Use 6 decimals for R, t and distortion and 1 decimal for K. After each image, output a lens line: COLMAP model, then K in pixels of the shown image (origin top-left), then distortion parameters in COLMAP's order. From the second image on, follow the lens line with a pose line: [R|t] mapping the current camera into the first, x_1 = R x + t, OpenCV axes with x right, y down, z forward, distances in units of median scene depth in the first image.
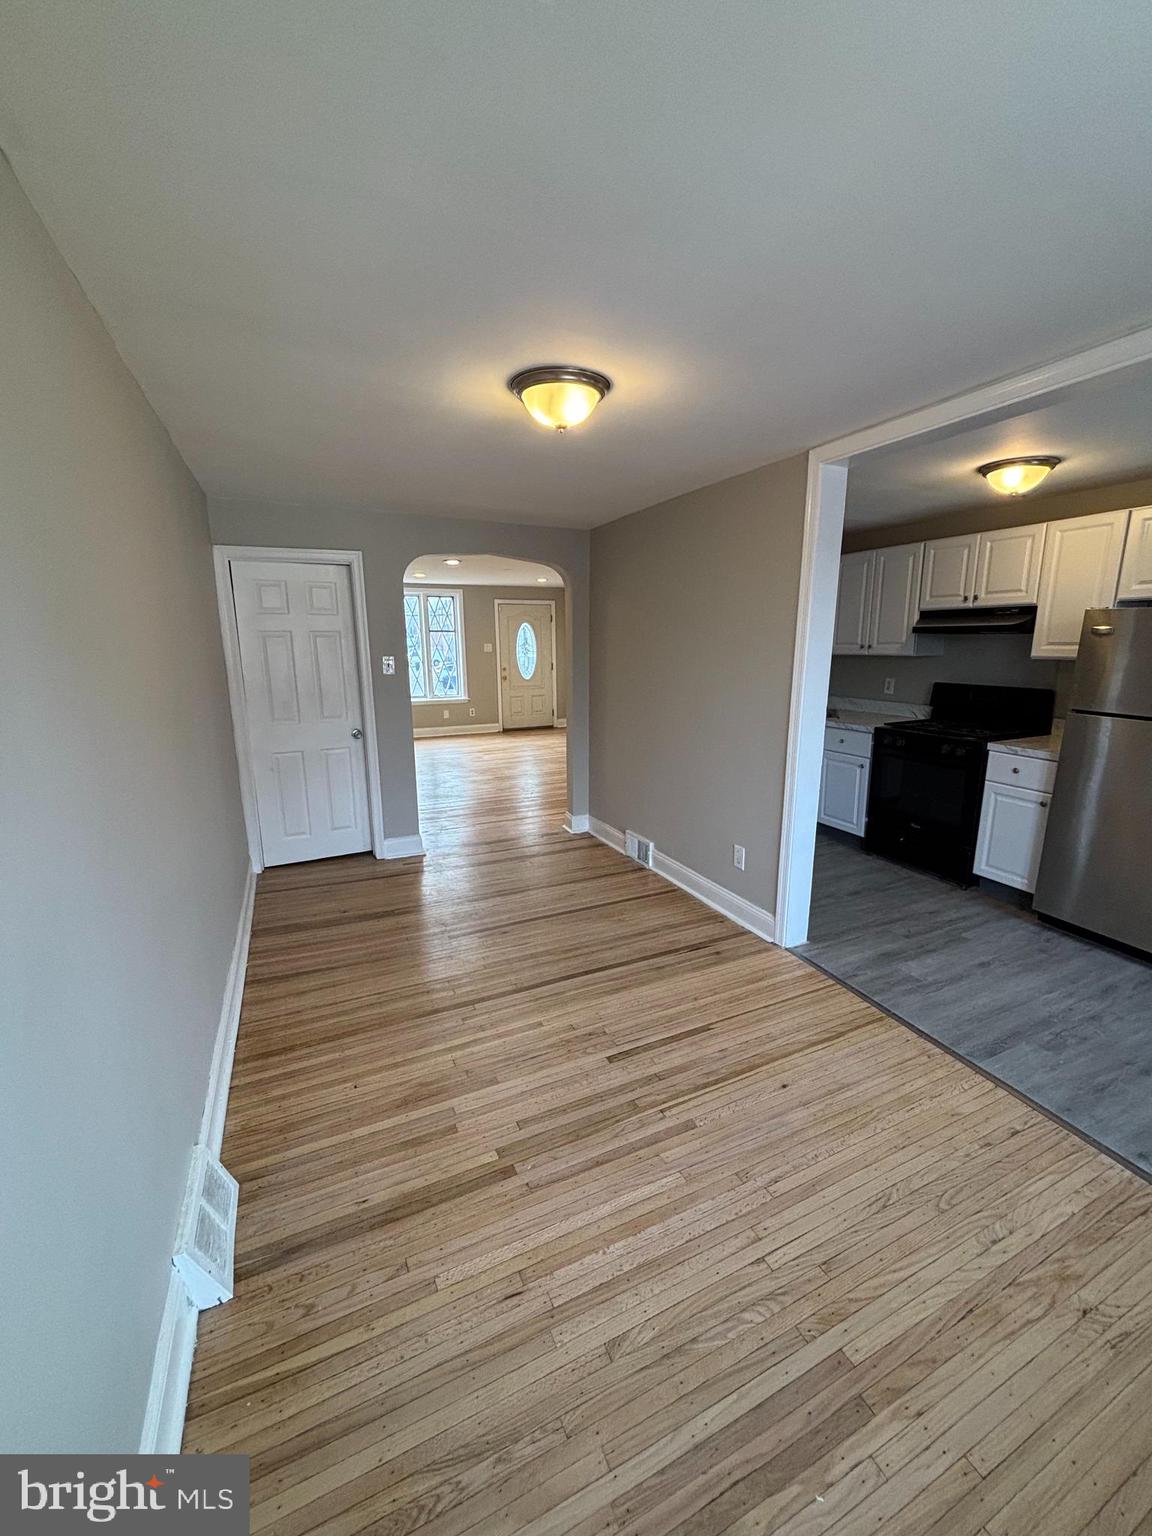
lens RADIAL K [[618.7, 0, 581.1], [0, 618.7, 767.5], [0, 0, 1]] dist [-0.000131, -0.000301]
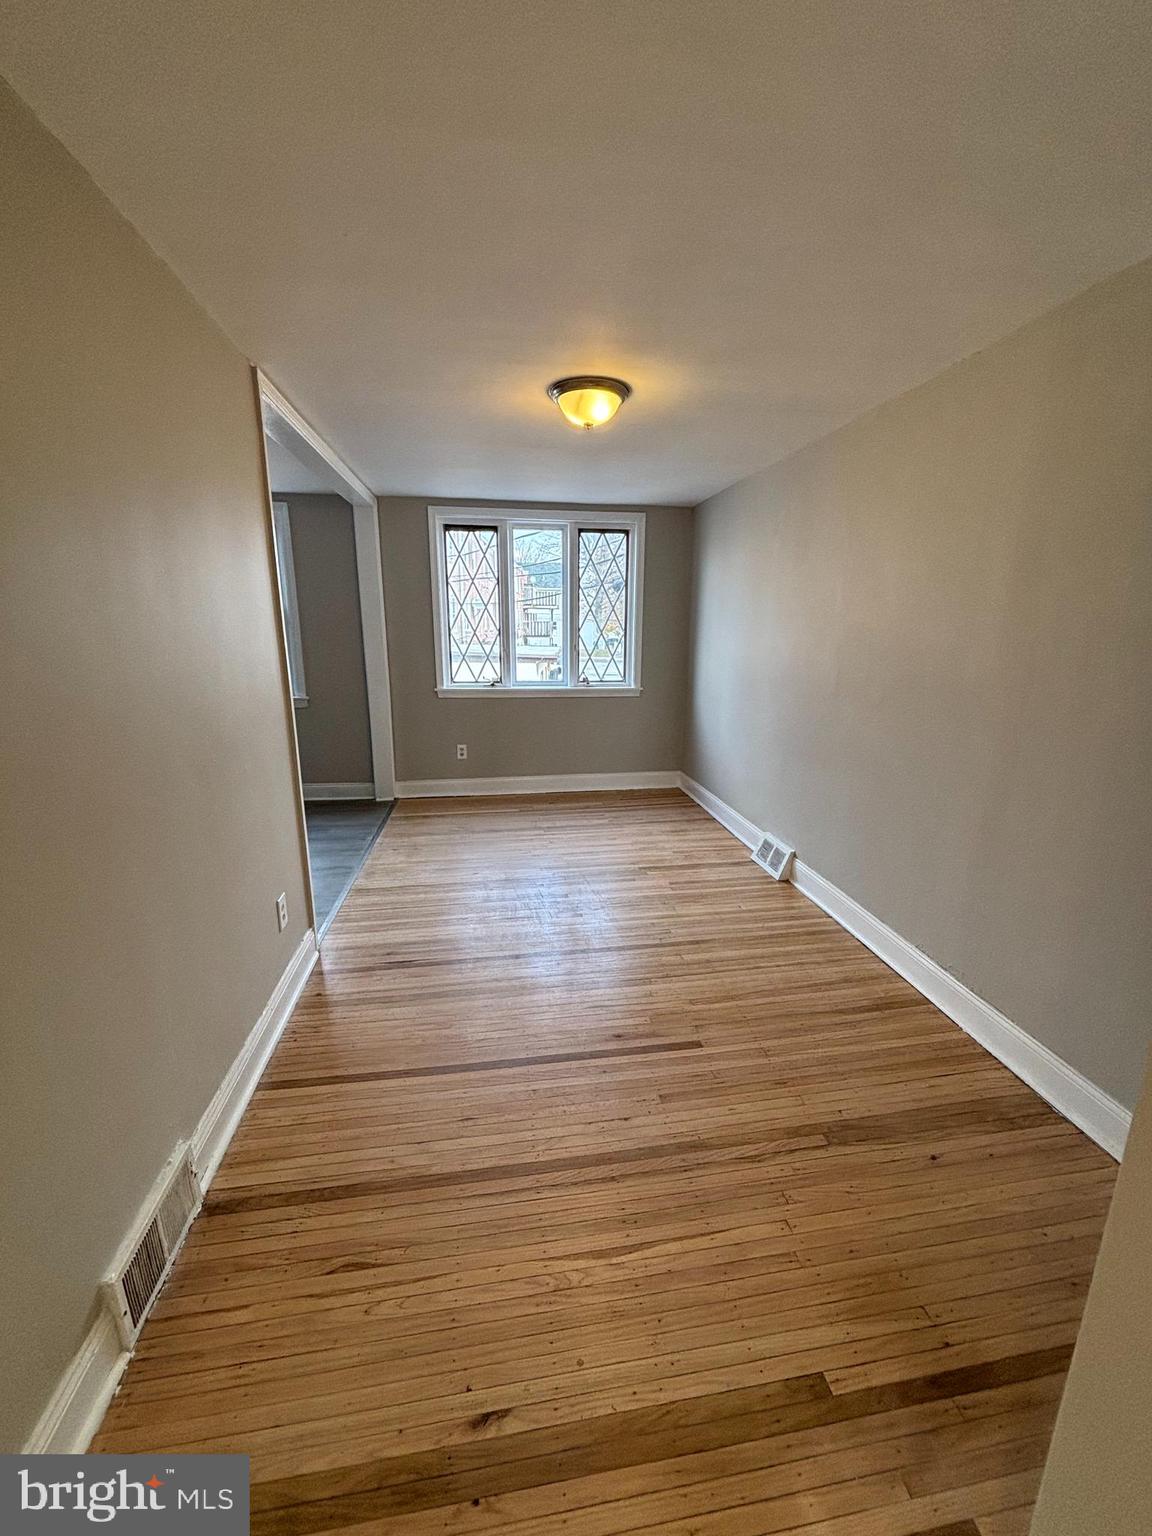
lens RADIAL K [[618.7, 0, 581.1], [0, 618.7, 767.5], [0, 0, 1]] dist [-0.000131, -0.000301]
pose [[-0.960812, -0.064914, 0.269493, -0.231252], [0.056619, 0.905743, 0.420029, -0.258416], [-0.271357, 0.418828, -0.866573, 1.372487]]
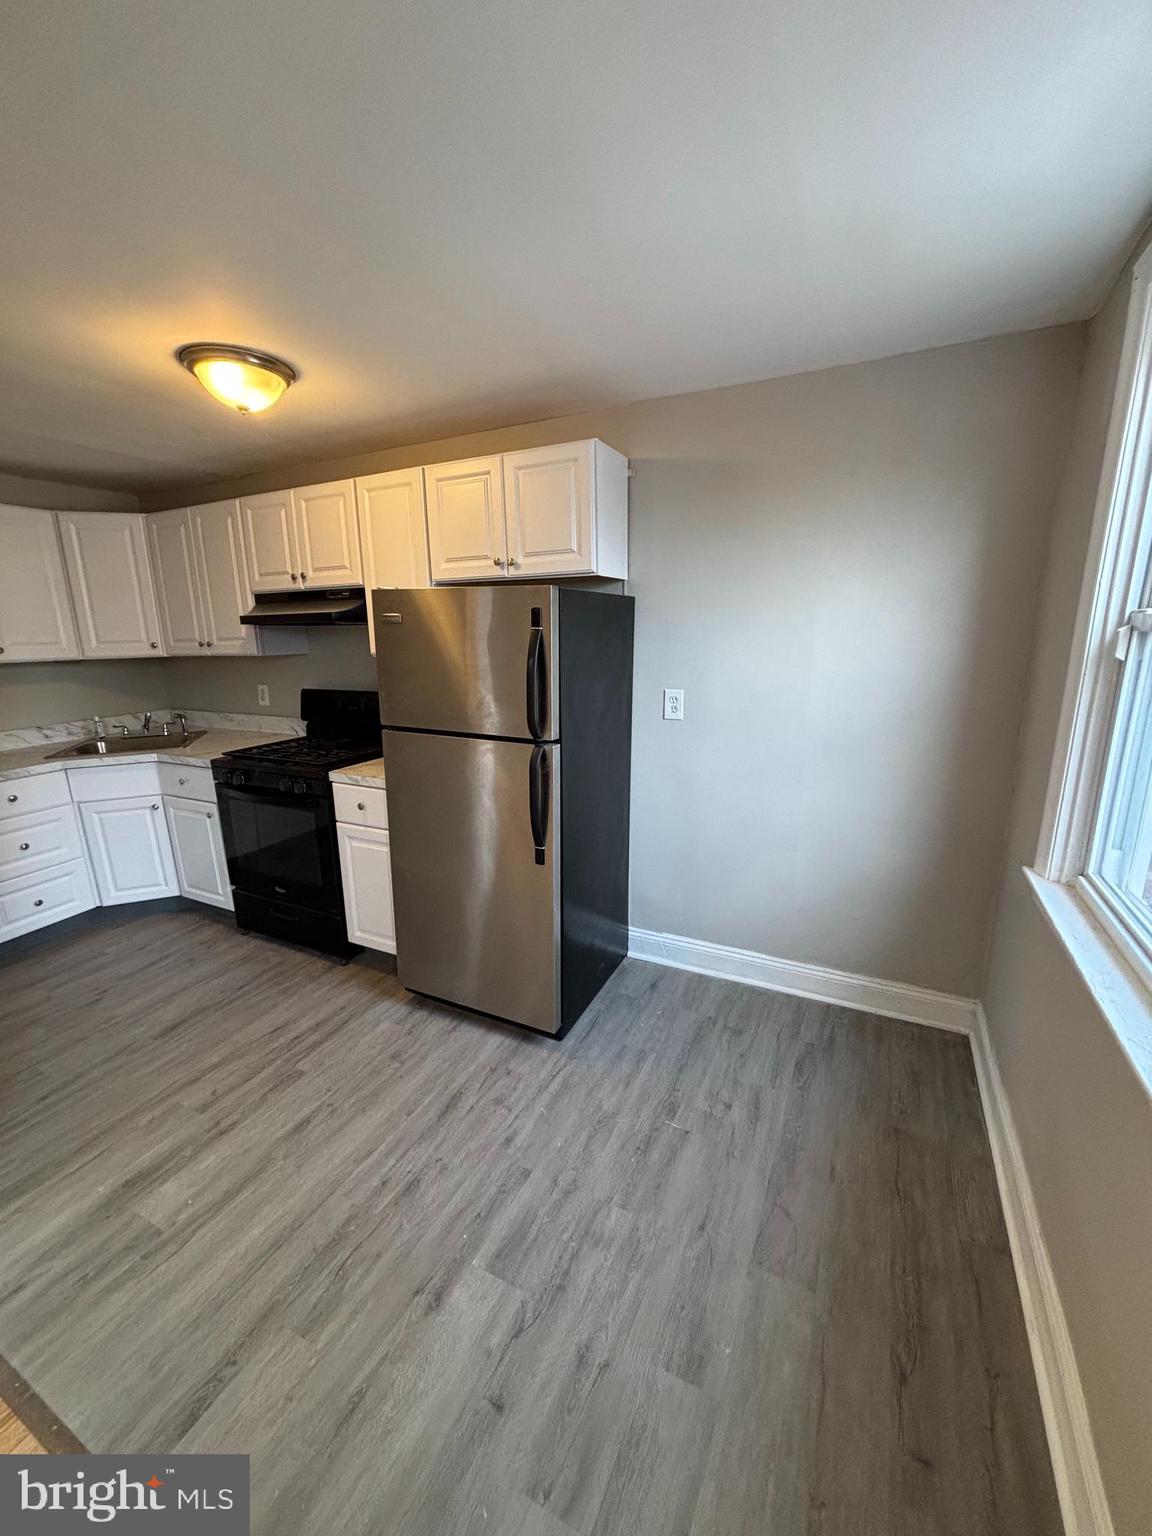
lens RADIAL K [[618.7, 0, 581.1], [0, 618.7, 767.5], [0, 0, 1]] dist [-0.000131, -0.000301]
pose [[0.776862, -0.144234, 0.612929, 0.446000], [0.139159, 0.988670, 0.056274, -0.045384], [-0.614101, 0.041577, 0.788132, 0.234915]]
